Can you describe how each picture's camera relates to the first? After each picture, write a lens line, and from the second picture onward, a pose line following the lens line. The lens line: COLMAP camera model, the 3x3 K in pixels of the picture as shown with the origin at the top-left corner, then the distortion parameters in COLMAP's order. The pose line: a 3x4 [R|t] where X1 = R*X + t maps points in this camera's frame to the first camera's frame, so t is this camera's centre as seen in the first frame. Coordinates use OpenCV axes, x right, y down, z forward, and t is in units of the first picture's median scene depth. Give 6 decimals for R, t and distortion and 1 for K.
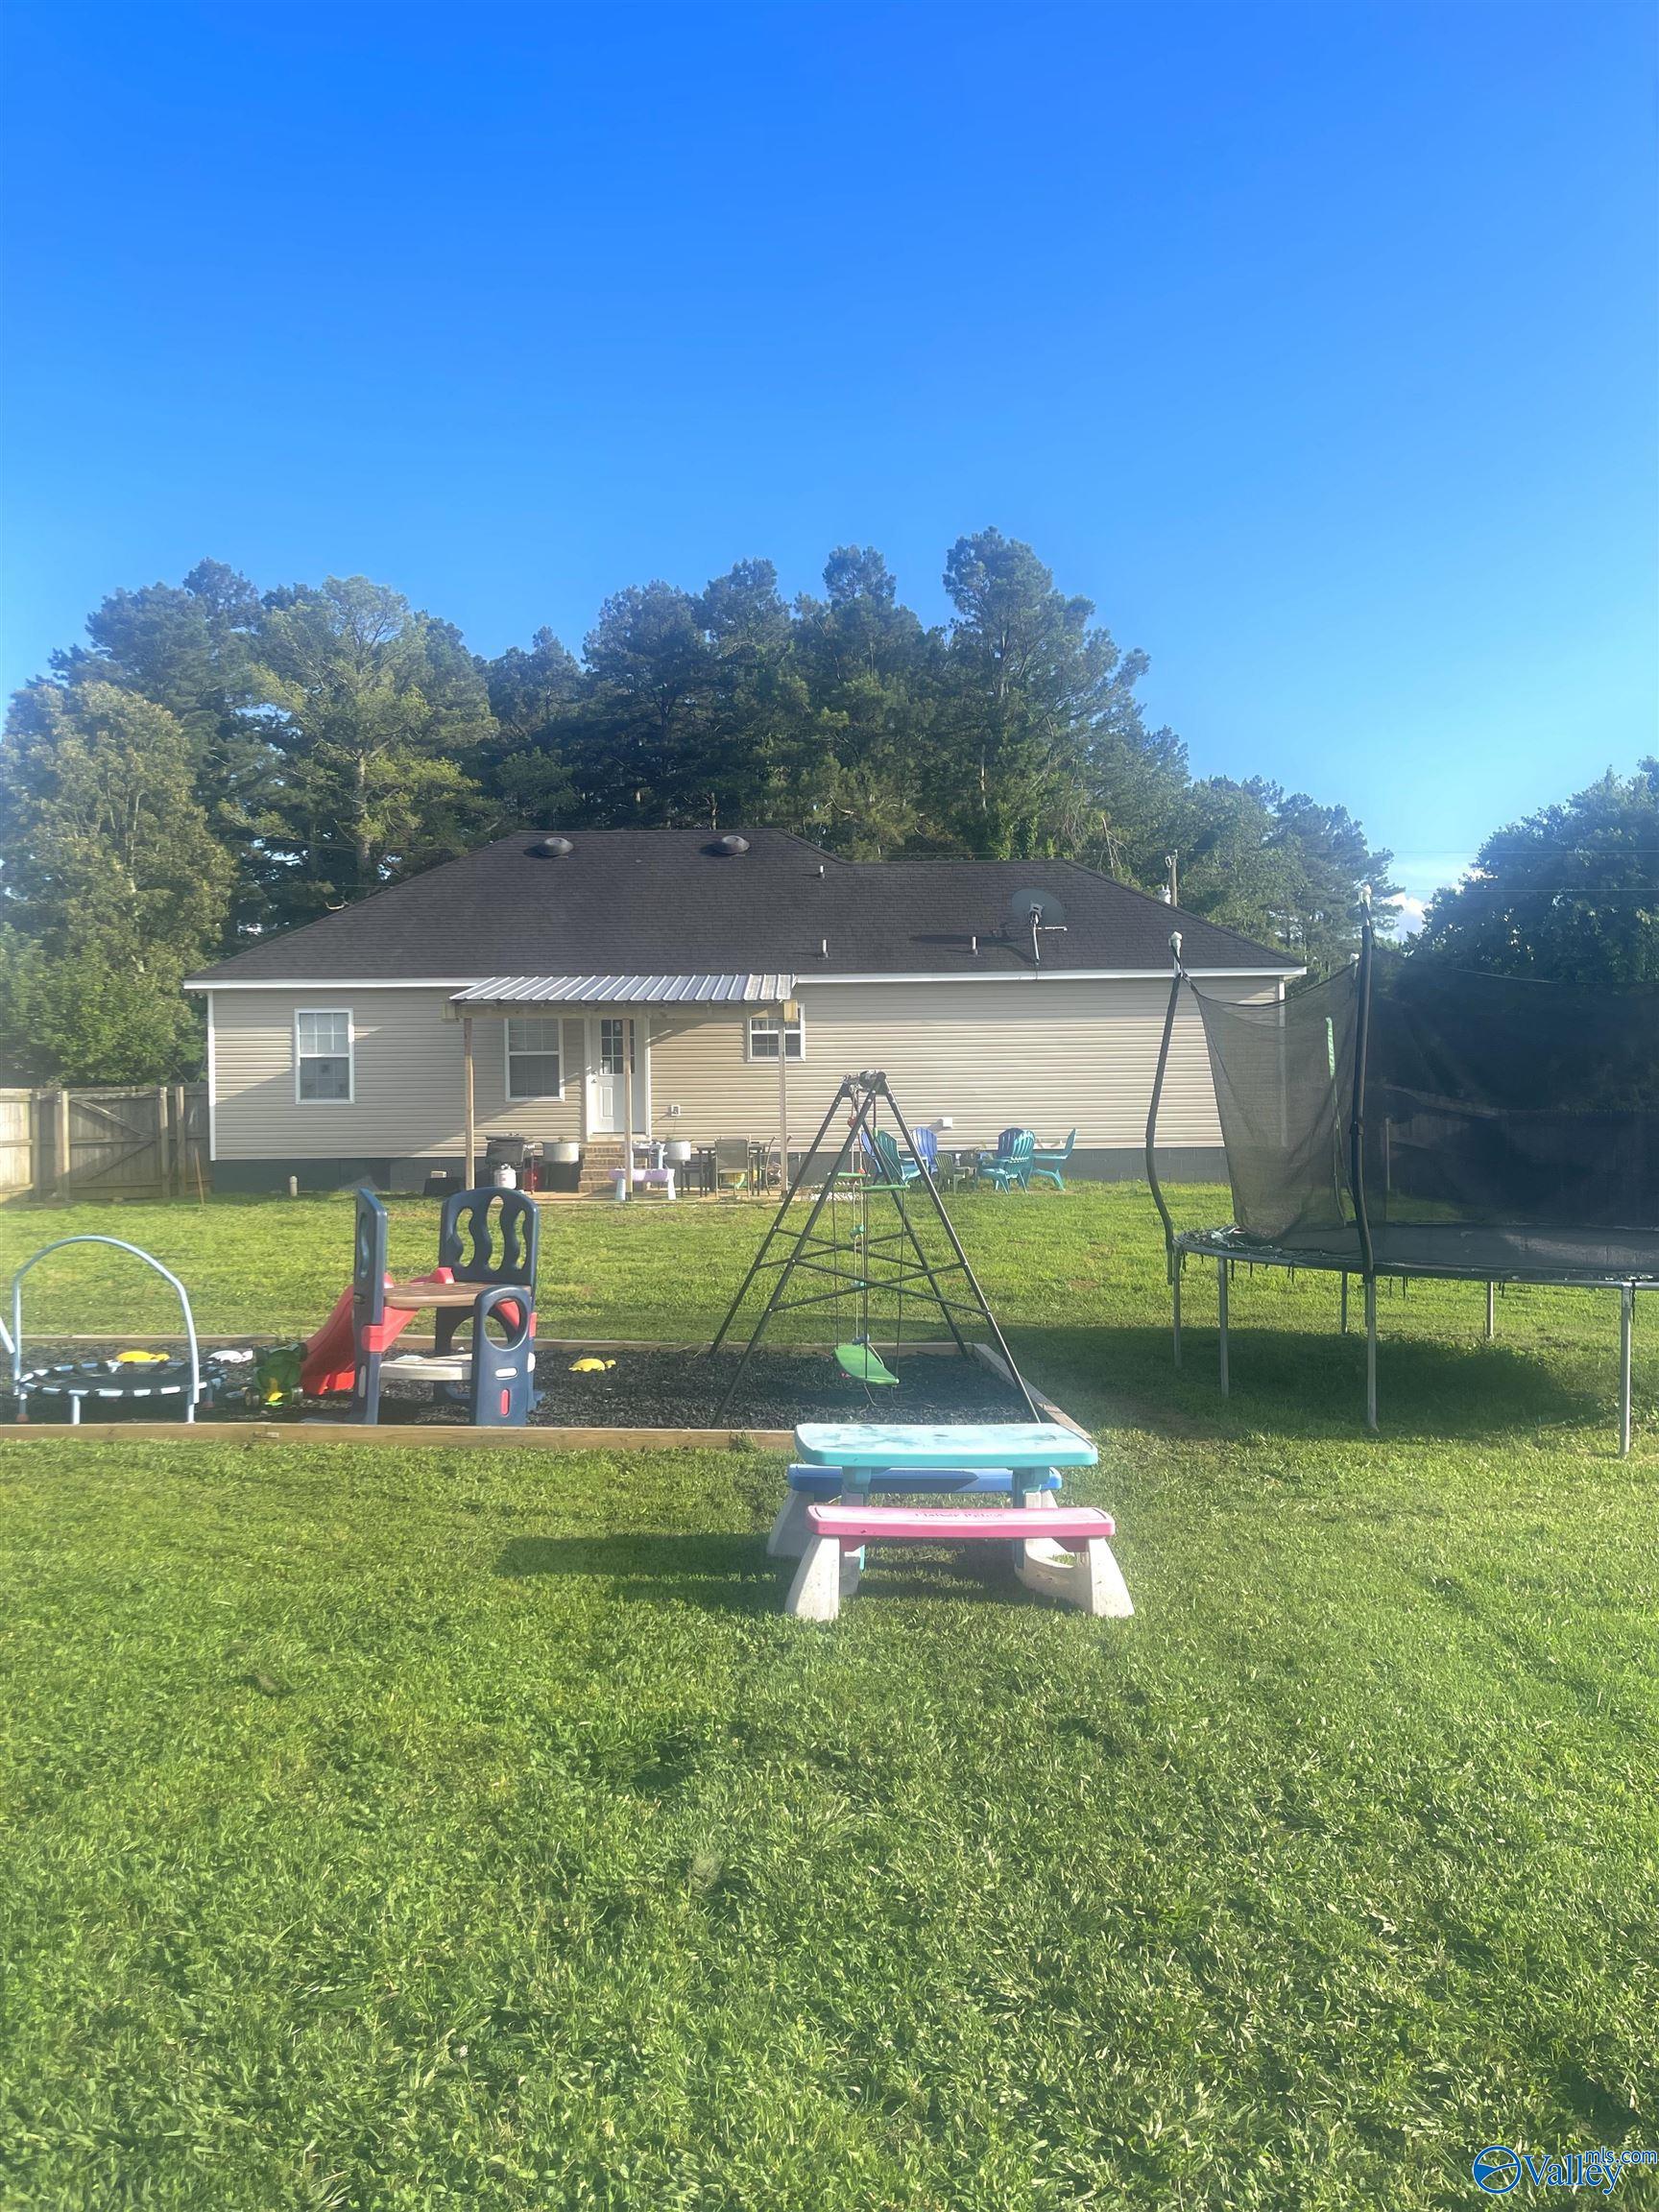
lens RADIAL K [[1677.0, 0, 829.7], [0, 1677.0, 1110.6], [0, 0, 1]] dist [0.067237, -0.091563]
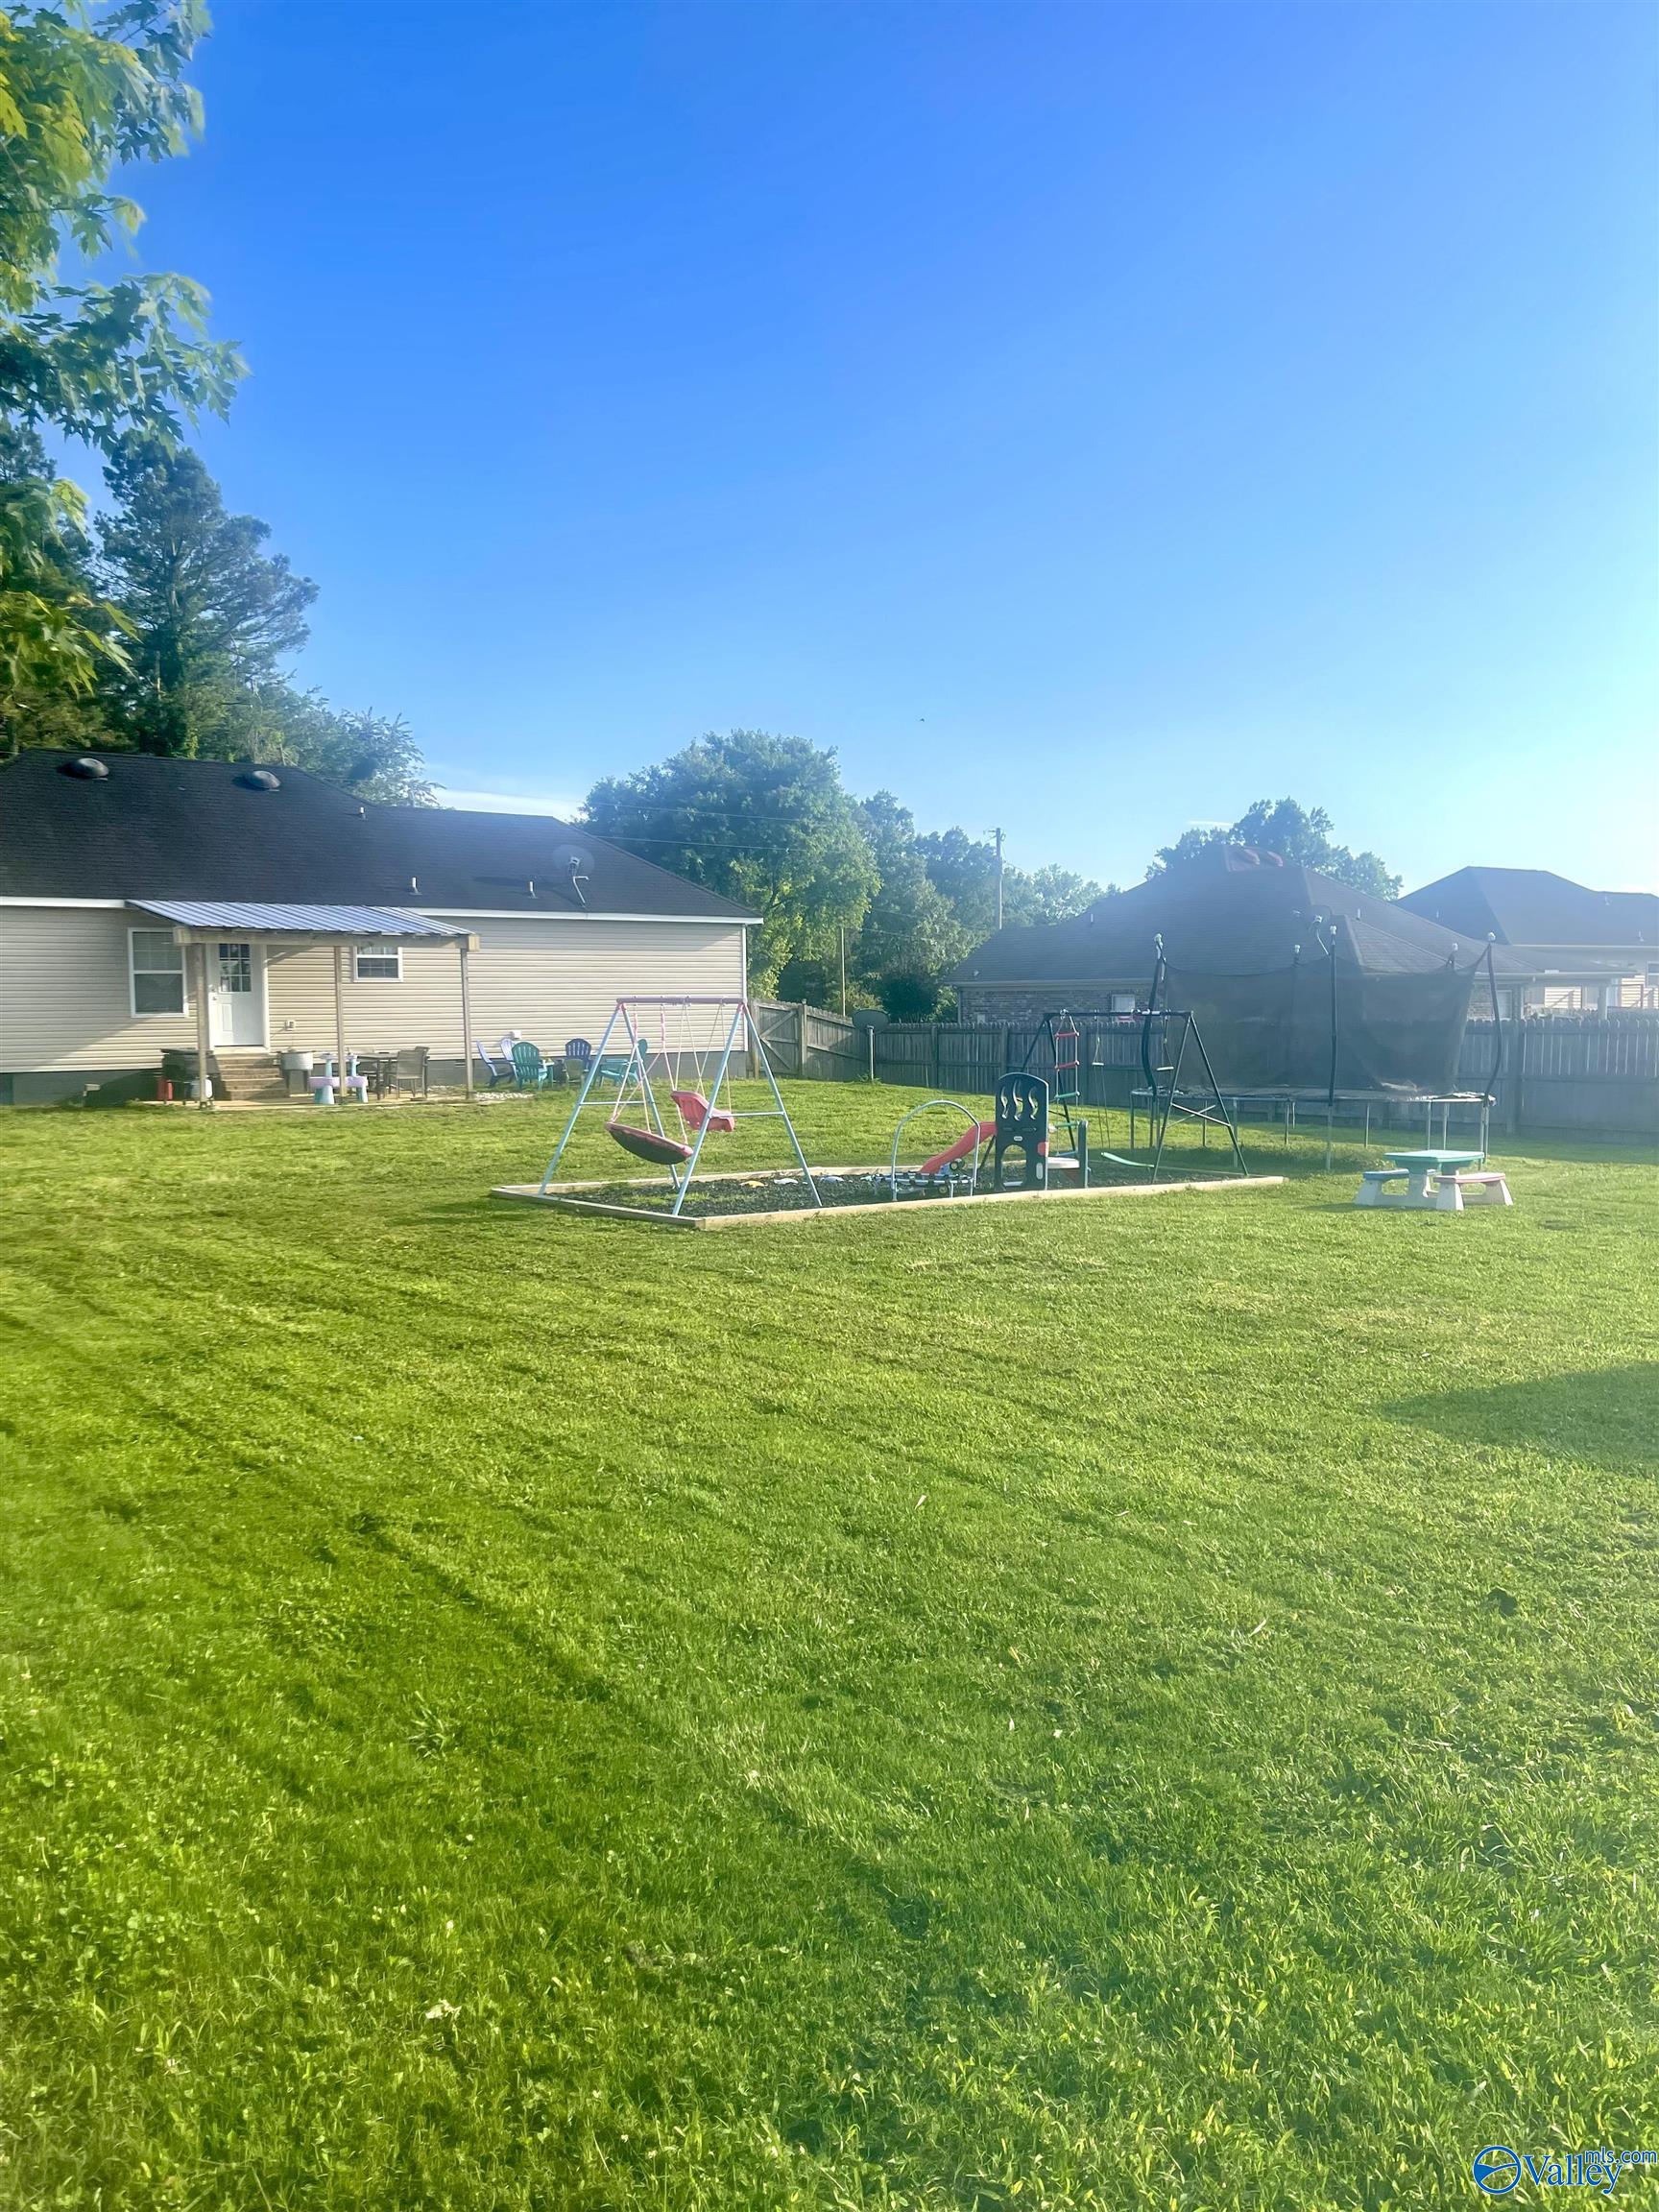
lens RADIAL K [[1677.0, 0, 840.4], [0, 1677.0, 1106.2], [0, 0, 1]] dist [0.067237, -0.091563]
pose [[0.800215, -0.034269, 0.598733, -1.227851], [0.002058, 0.998517, 0.054400, -0.016777], [-0.599709, -0.042299, 0.799099, -0.329308]]
